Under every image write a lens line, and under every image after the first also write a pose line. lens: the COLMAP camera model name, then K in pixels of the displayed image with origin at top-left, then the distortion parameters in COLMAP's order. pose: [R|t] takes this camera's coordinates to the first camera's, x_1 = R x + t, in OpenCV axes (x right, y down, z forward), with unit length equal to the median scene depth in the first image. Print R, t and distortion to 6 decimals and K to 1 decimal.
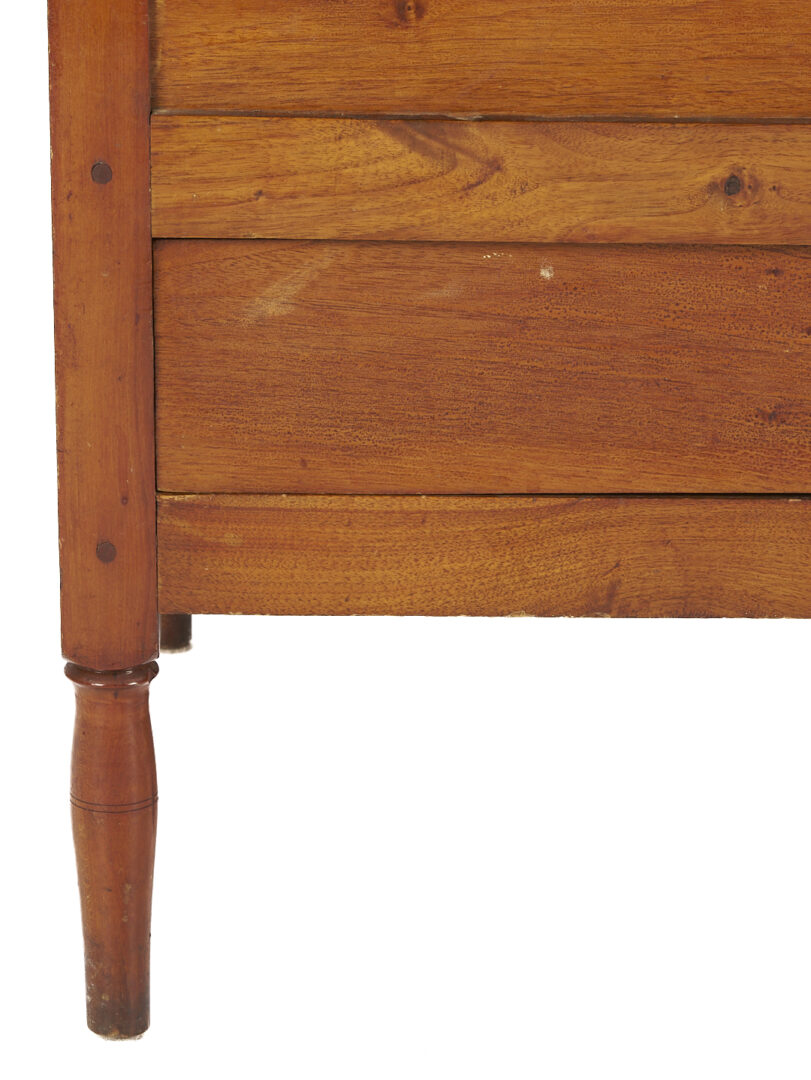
lens RADIAL K [[6719.1, 0, 404.2], [0, 6719.1, 539.4], [0, 0, 1]] dist [-0.220903, 0.000000]
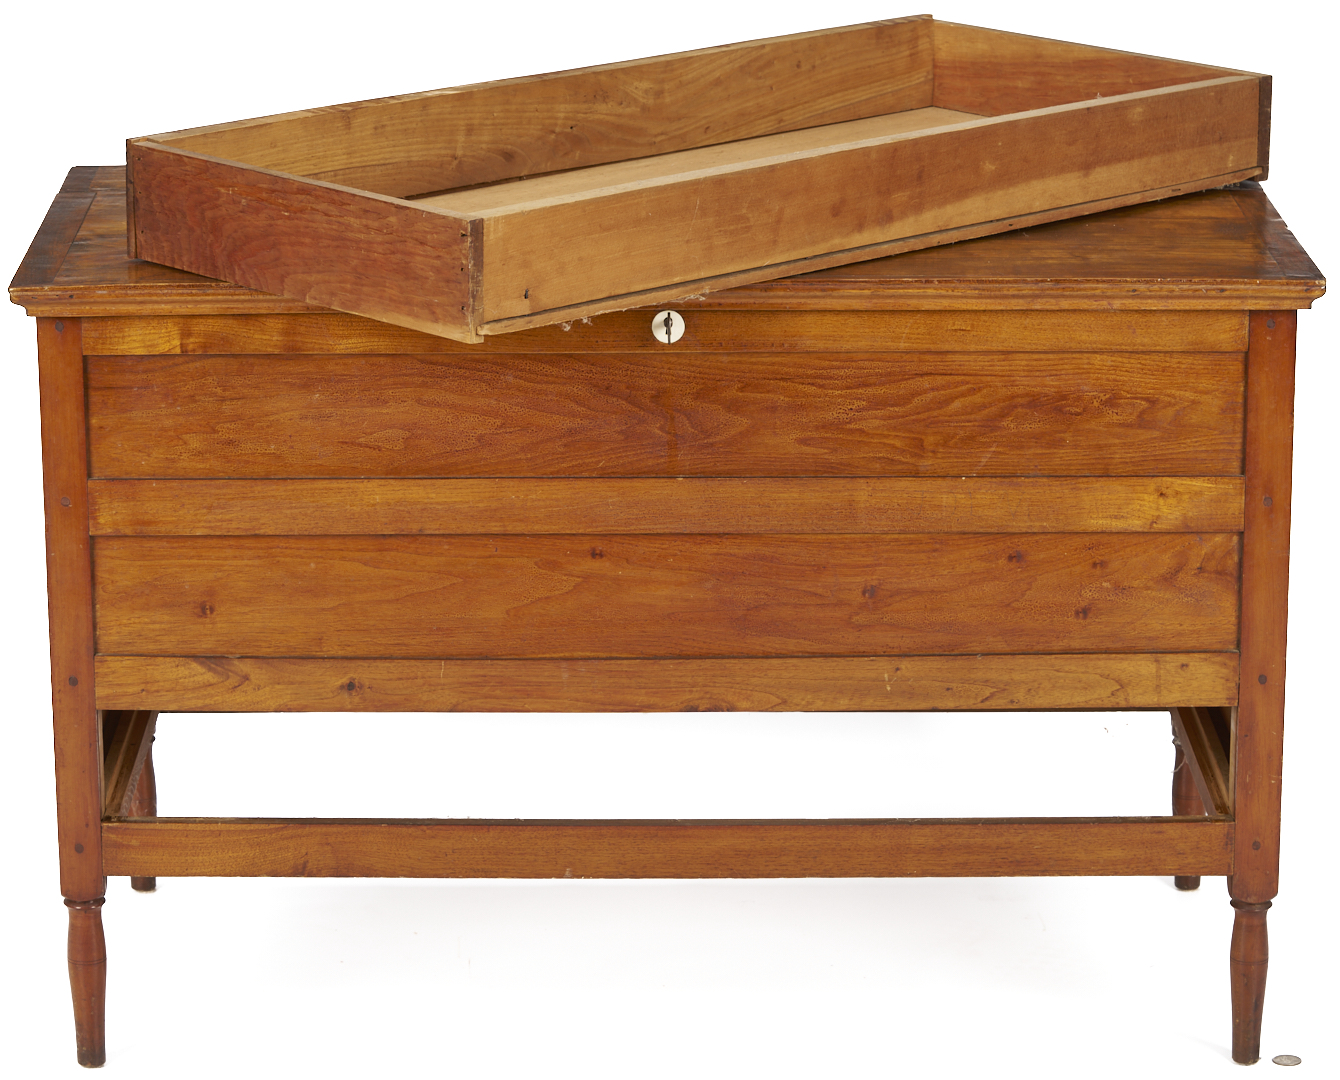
lens RADIAL K [[4871.3, 0, 683.0], [0, 4871.3, 531.6], [0, 0, 1]] dist [-0.093501, 0.000000]
pose [[0.999977, -0.003565, 0.005845, 0.151349], [0.003879, 0.998492, -0.054767, -0.014395], [-0.005641, 0.054788, 0.998482, -0.642866]]
